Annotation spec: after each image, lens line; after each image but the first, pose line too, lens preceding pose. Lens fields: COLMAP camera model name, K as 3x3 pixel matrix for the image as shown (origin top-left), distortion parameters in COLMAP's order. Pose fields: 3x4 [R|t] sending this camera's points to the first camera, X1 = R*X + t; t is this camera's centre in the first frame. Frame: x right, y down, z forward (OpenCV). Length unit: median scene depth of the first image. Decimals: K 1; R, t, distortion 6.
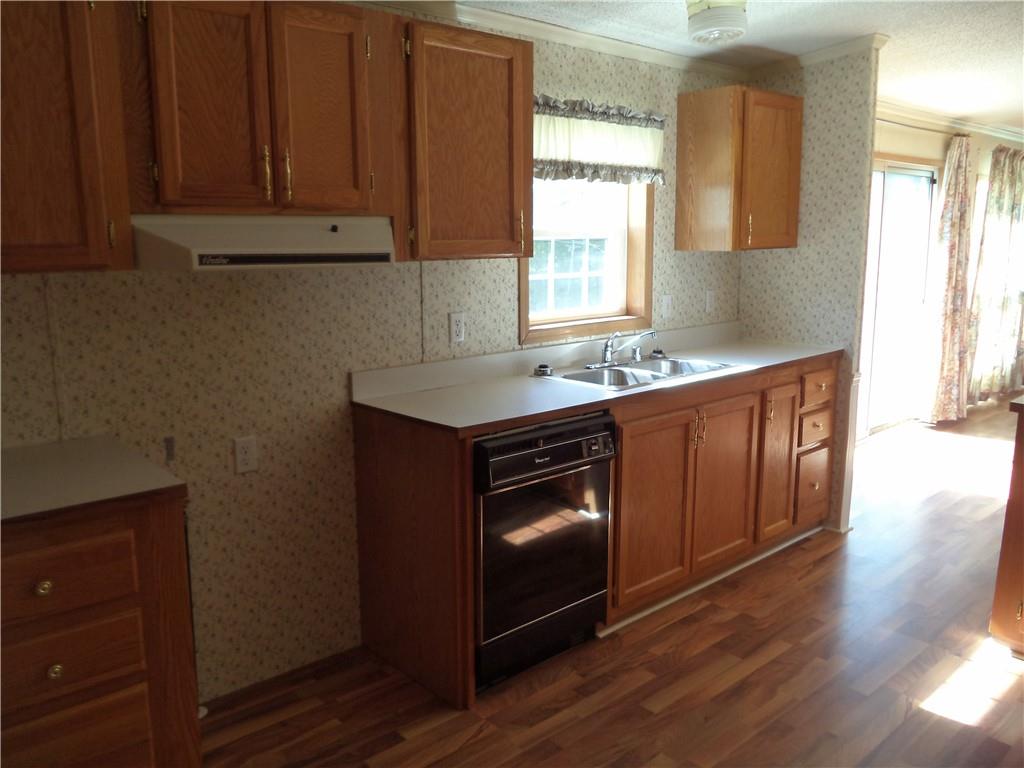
lens RADIAL K [[825.9, 0, 517.7], [0, 825.9, 382.6], [0, 0, 1]] dist [-0.027812, 0.002375]
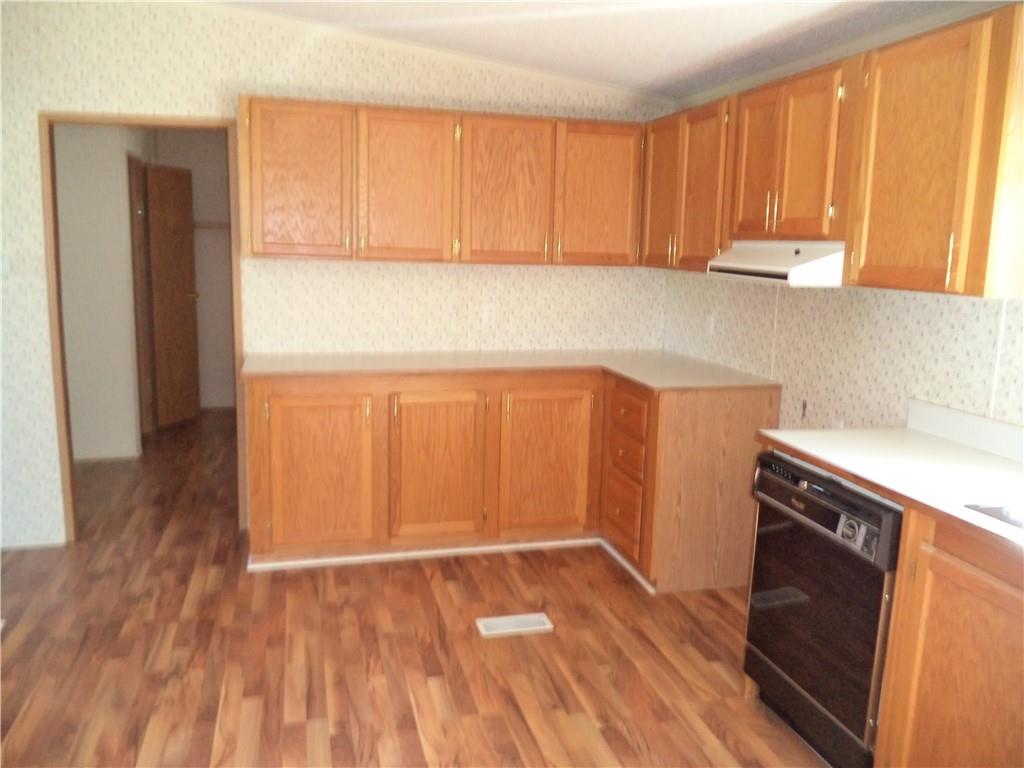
lens RADIAL K [[819.4, 0, 518.5], [0, 819.4, 375.4], [0, 0, 1]] dist [-0.022554, -0.011096]
pose [[-0.457825, 0.129891, -0.879502, 0.769092], [-0.181904, 0.954655, 0.235680, -0.161845], [0.870234, 0.267886, -0.413437, 0.860202]]
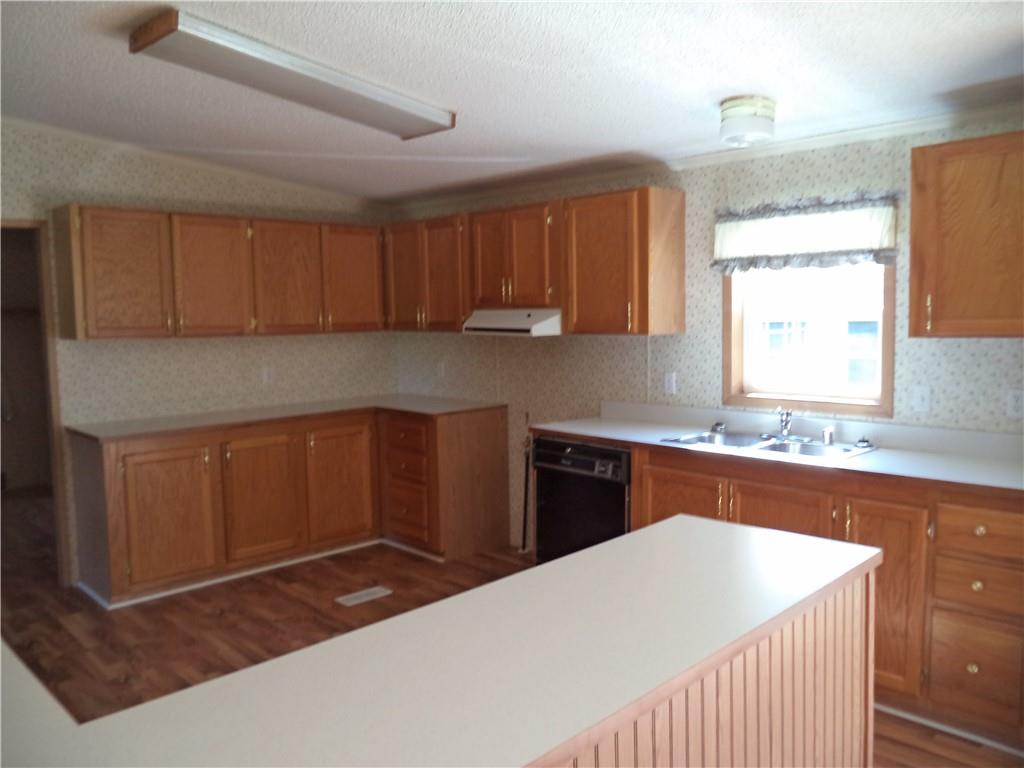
lens RADIAL K [[815.4, 0, 503.1], [0, 815.4, 380.2], [0, 0, 1]] dist [-0.014796, -0.003083]
pose [[0.011702, 0.088297, -0.996025, 1.255315], [-0.160731, 0.983307, 0.085281, -0.138749], [0.986929, 0.159094, 0.025699, 0.658749]]
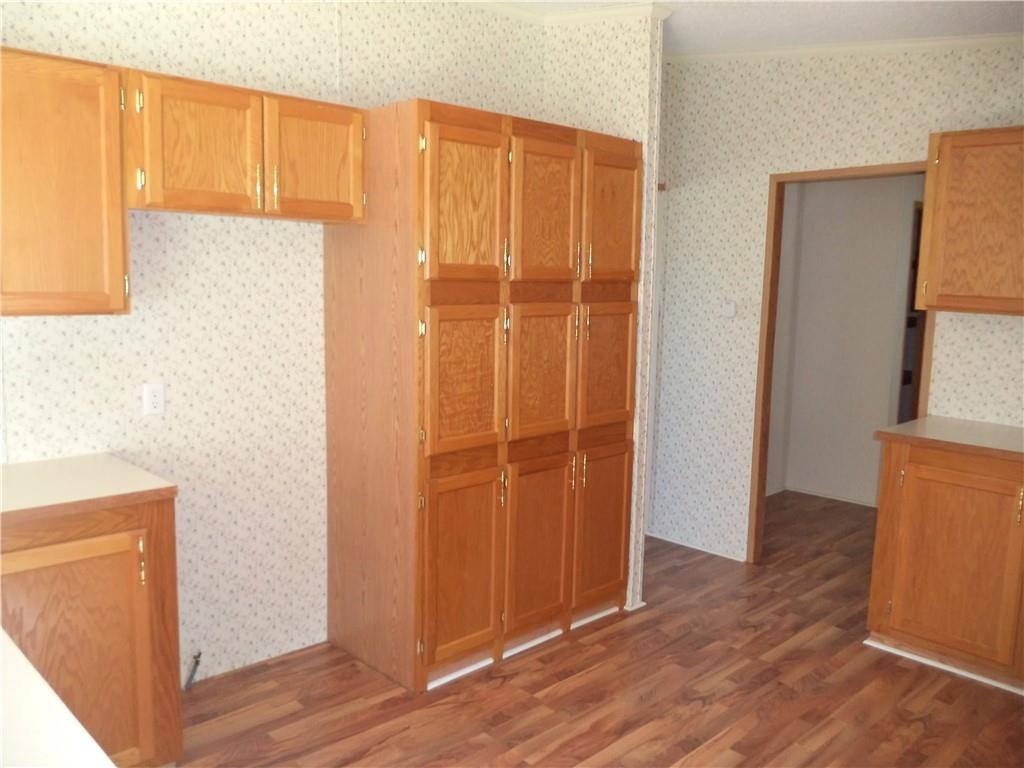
lens RADIAL K [[825.9, 0, 517.7], [0, 825.9, 382.6], [0, 0, 1]] dist [-0.027812, 0.002375]
pose [[-0.999620, -0.014534, -0.023441, 0.445806], [-0.021007, 0.951928, 0.305600, -0.202437], [0.017873, 0.305976, -0.951871, 1.035401]]
